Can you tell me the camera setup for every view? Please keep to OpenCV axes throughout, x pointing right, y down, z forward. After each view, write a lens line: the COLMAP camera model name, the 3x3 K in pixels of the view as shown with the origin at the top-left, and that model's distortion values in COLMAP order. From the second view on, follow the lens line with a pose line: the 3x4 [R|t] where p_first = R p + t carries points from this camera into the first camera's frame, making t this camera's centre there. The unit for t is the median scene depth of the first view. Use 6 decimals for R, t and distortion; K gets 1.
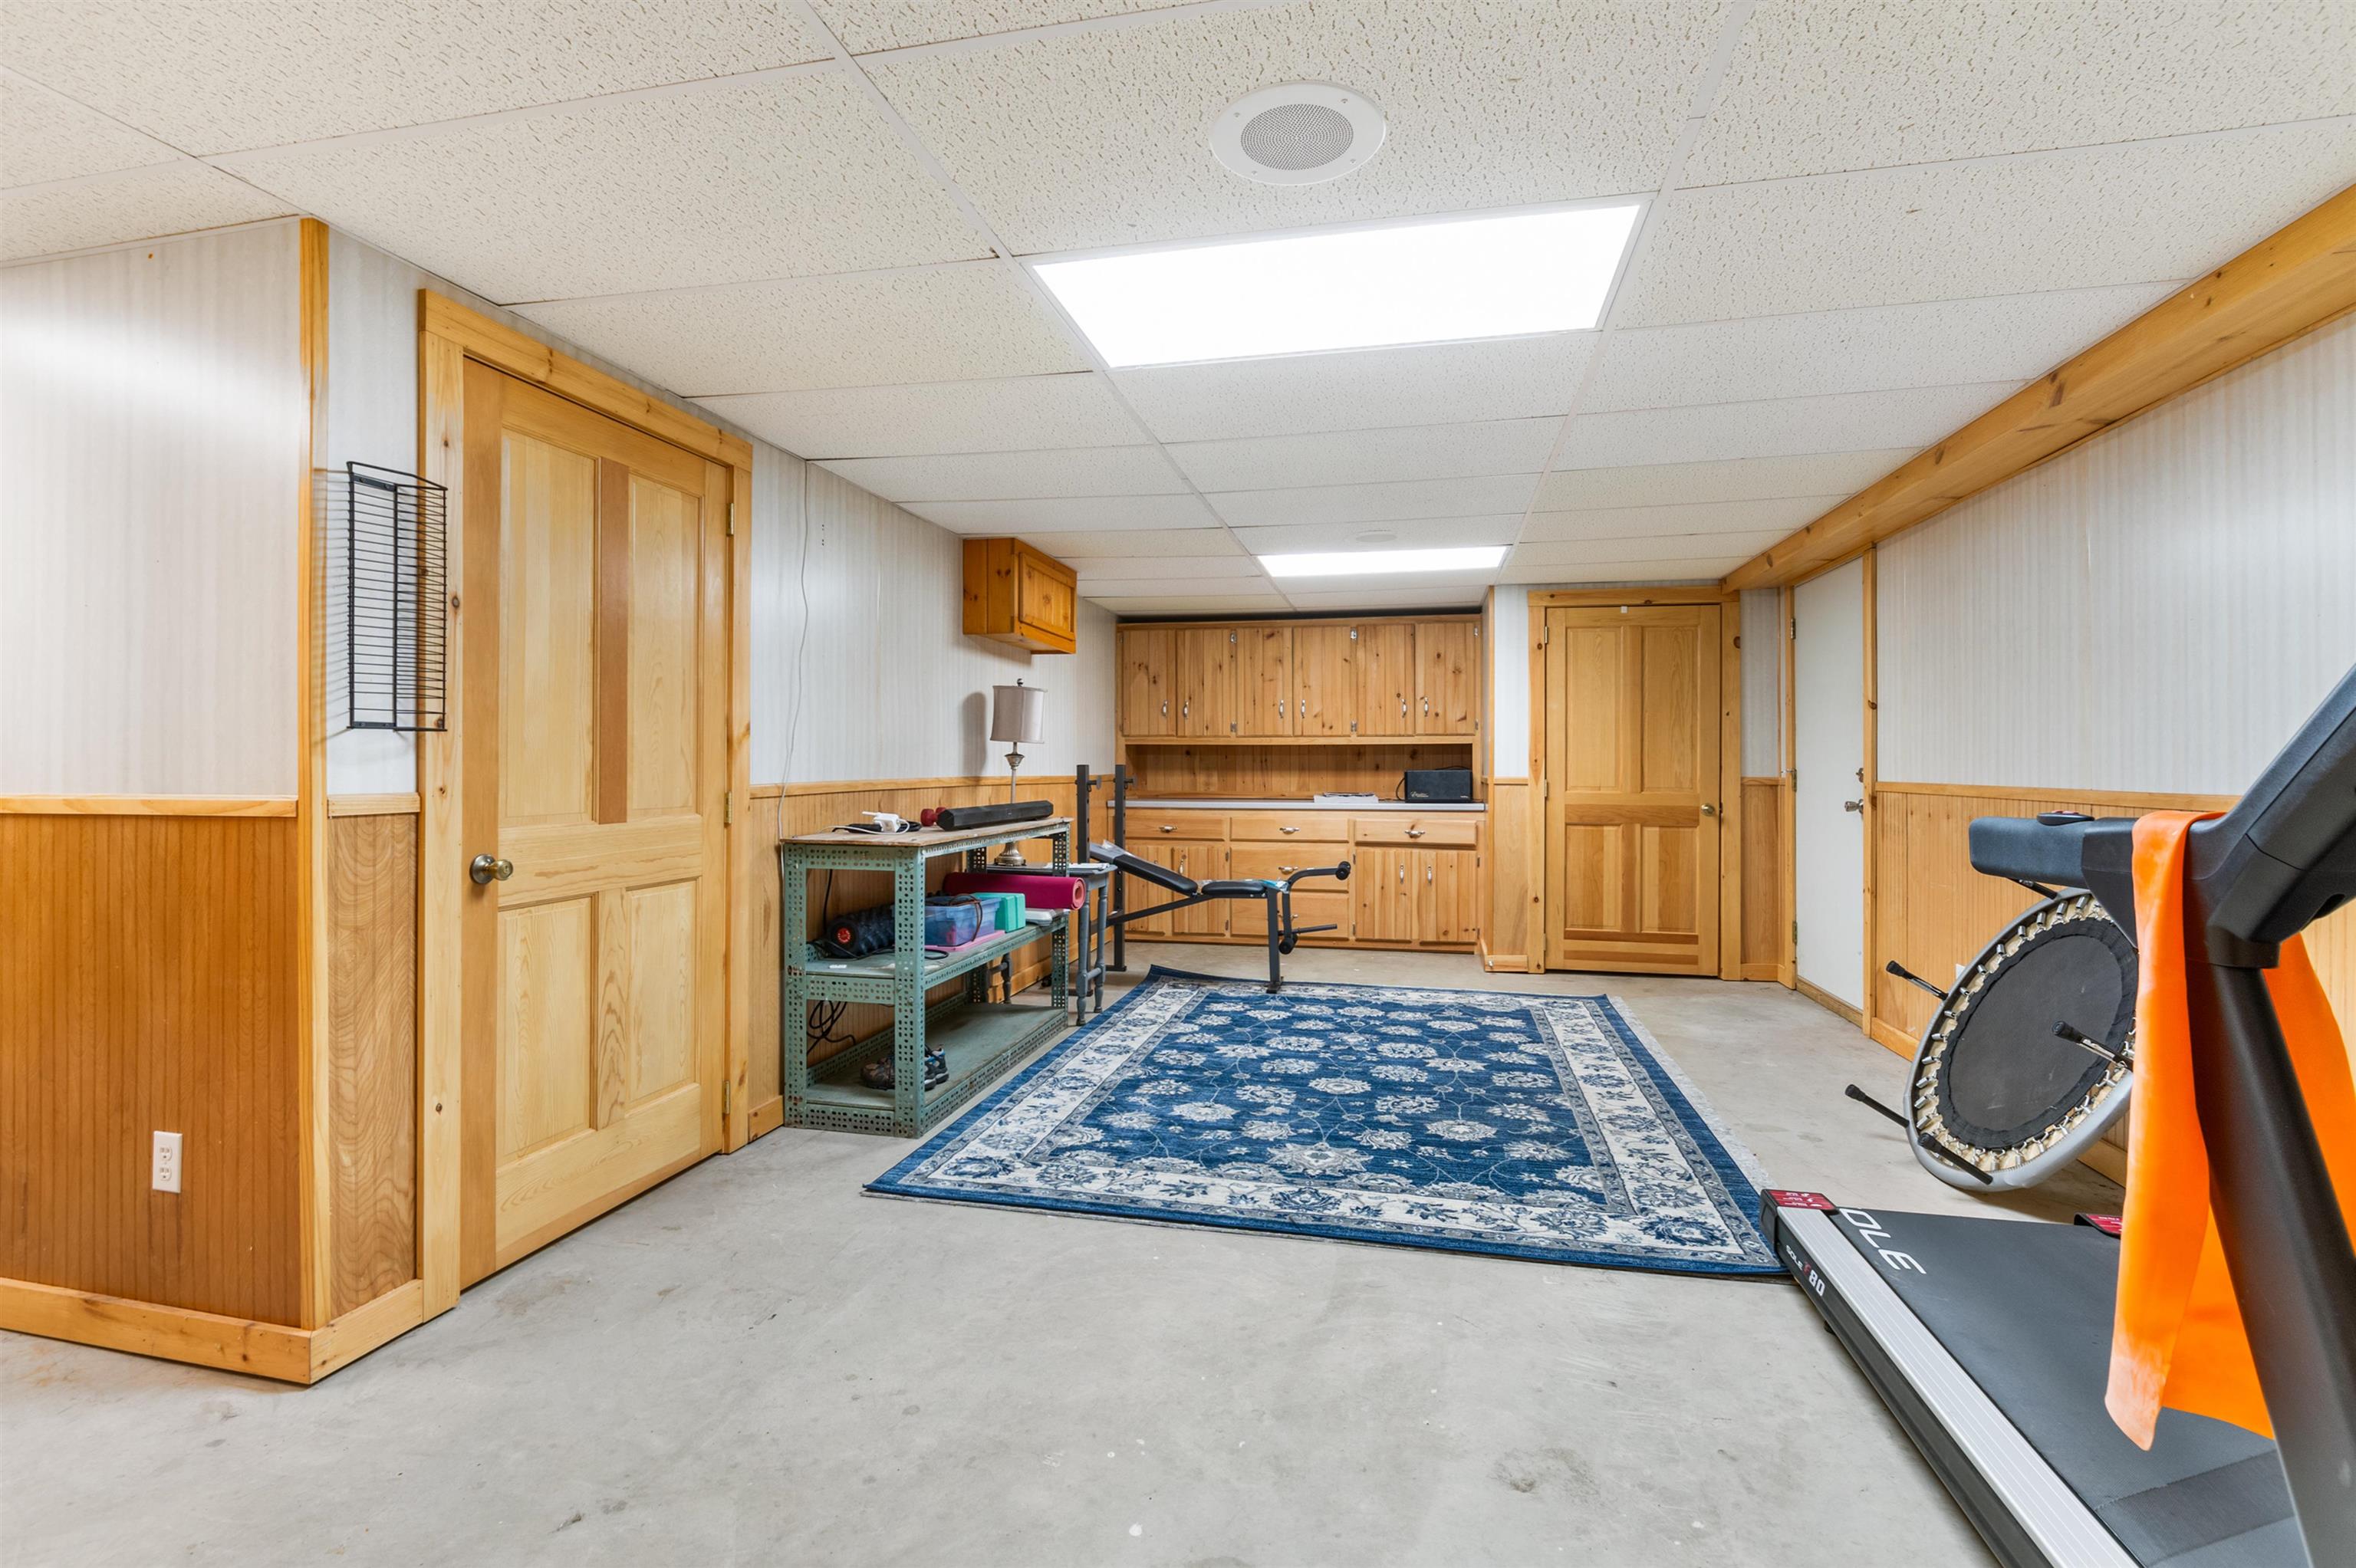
lens RADIAL K [[1039.7, 0, 1189.2], [0, 1039.7, 772.1], [0, 0, 1]] dist [-0.031443, 0.000320]
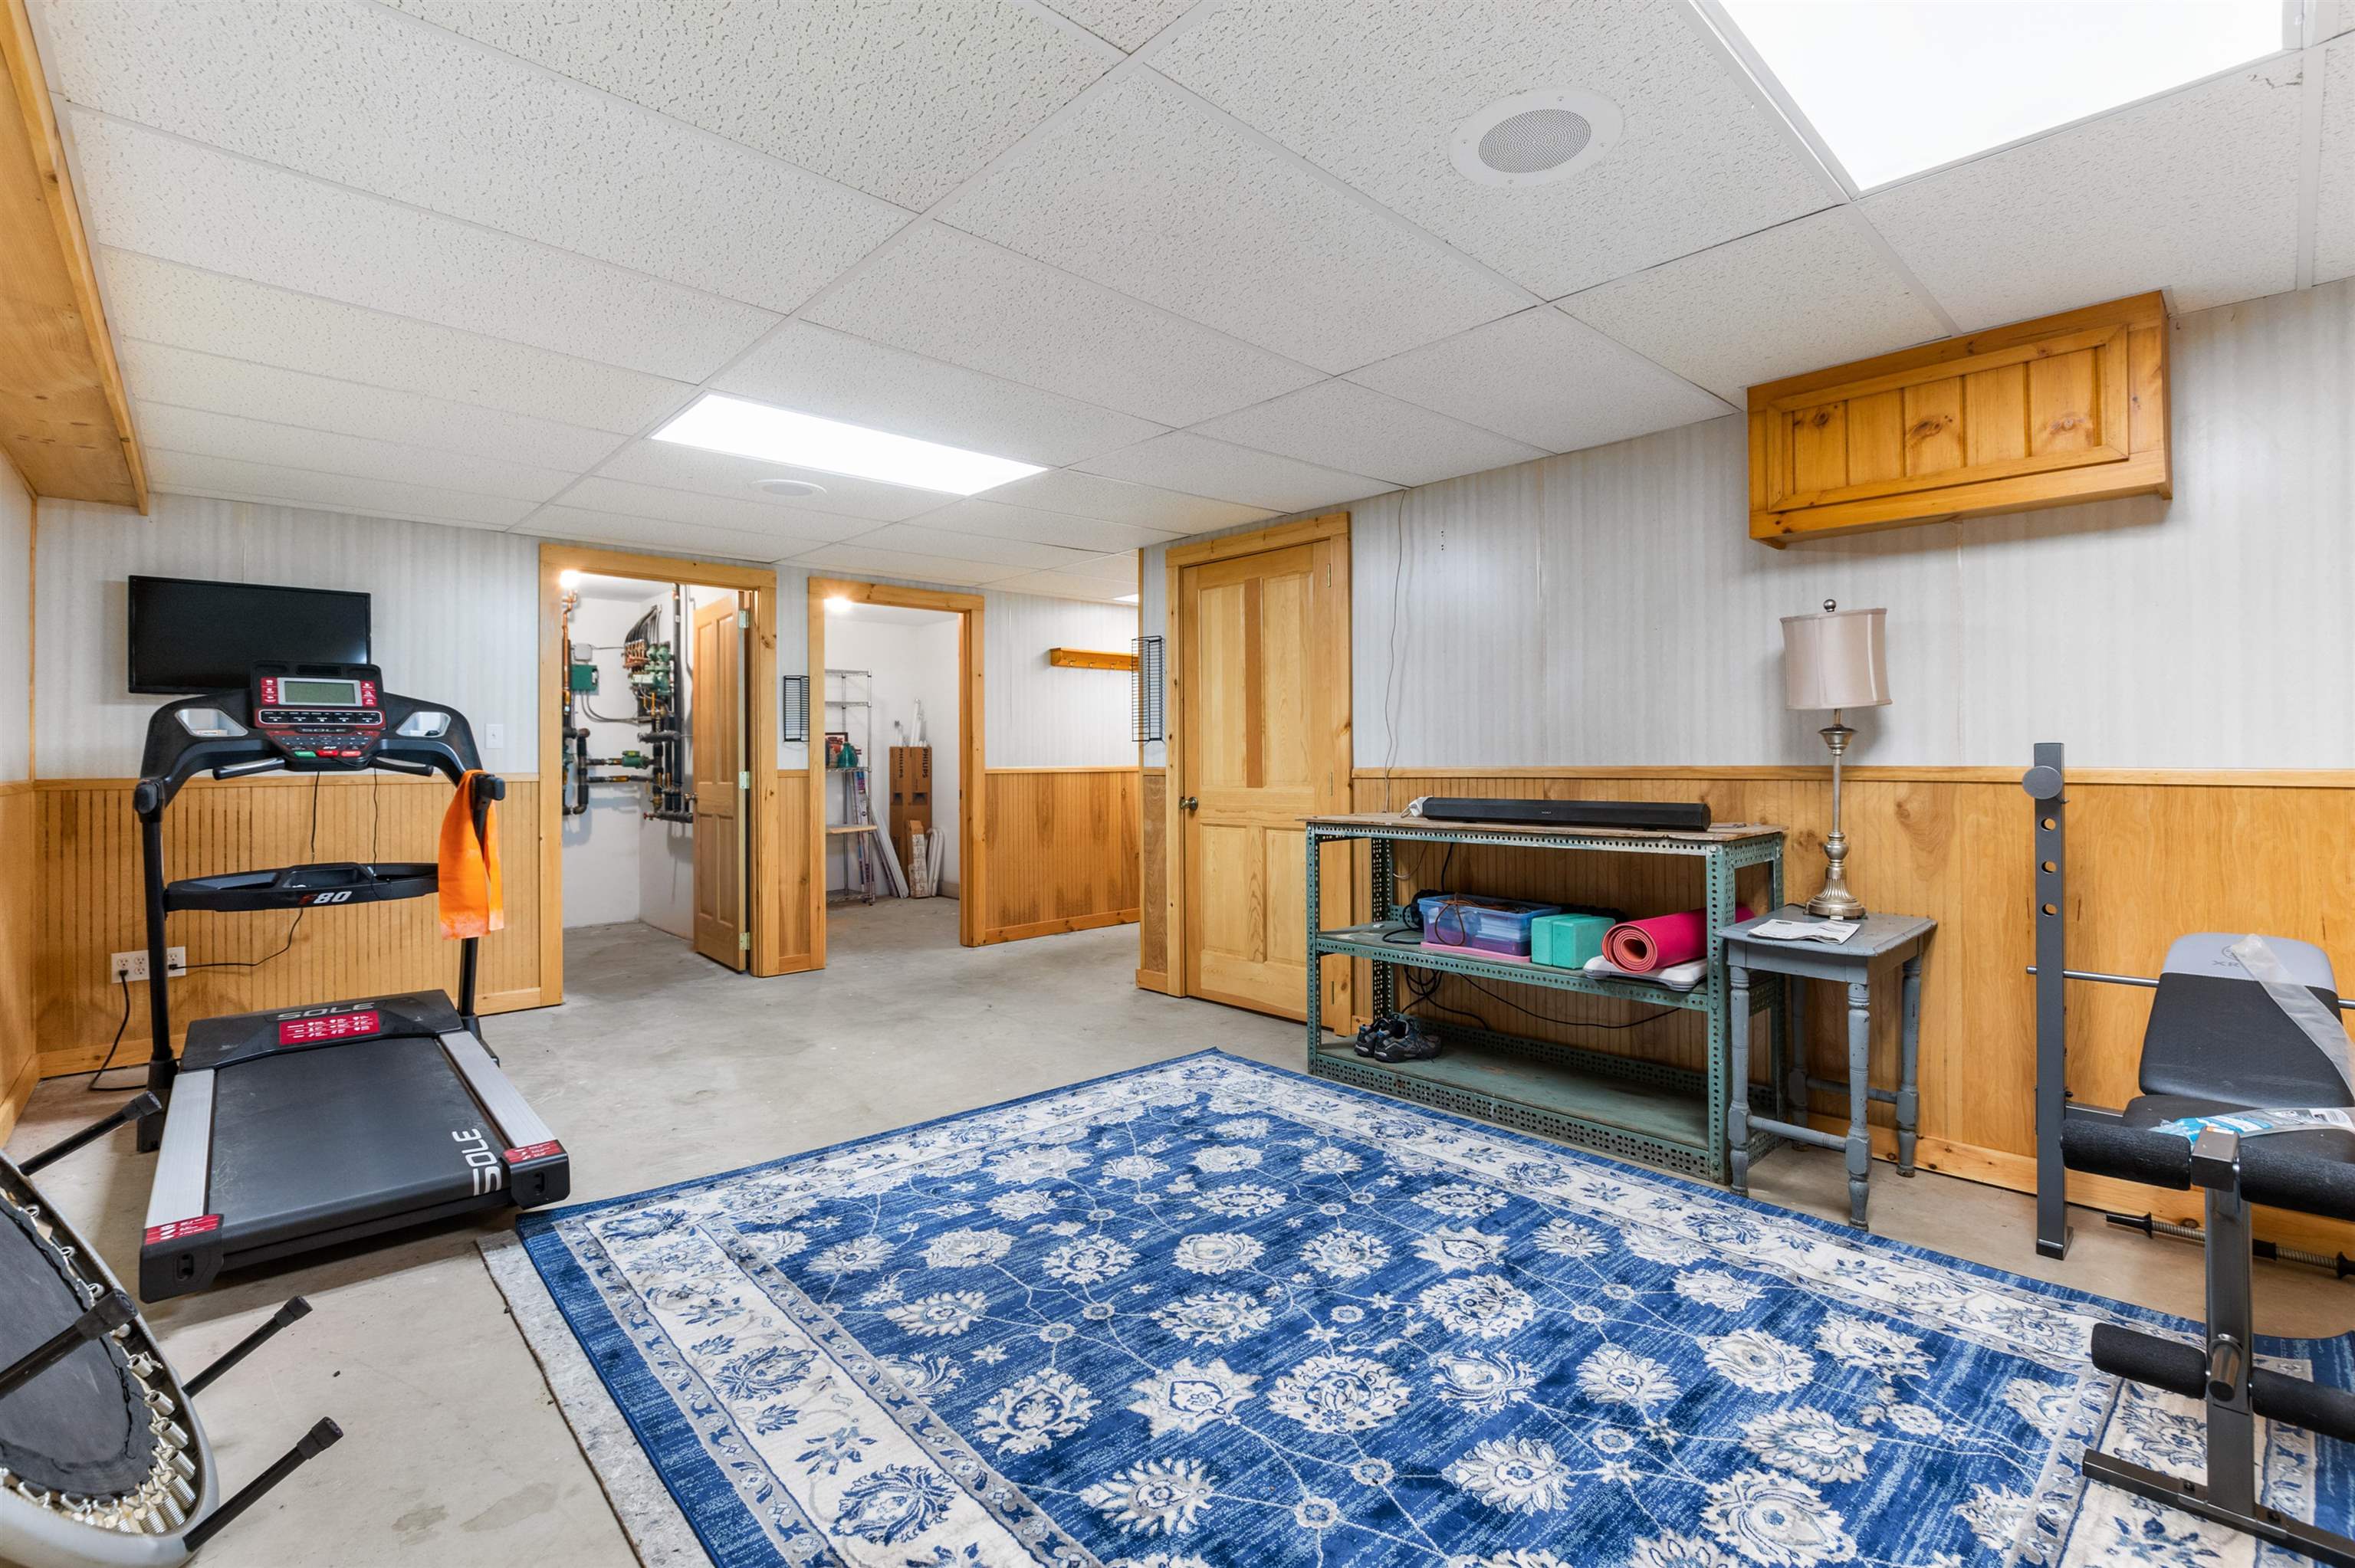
lens RADIAL K [[1039.2, 0, 1186.4], [0, 1039.2, 765.1], [0, 0, 1]] dist [-0.031443, 0.000320]
pose [[-0.554878, 0.007496, -0.831898, 0.810157], [0.000810, 0.999964, 0.008470, -0.002465], [0.831931, 0.004026, -0.554864, 1.586873]]
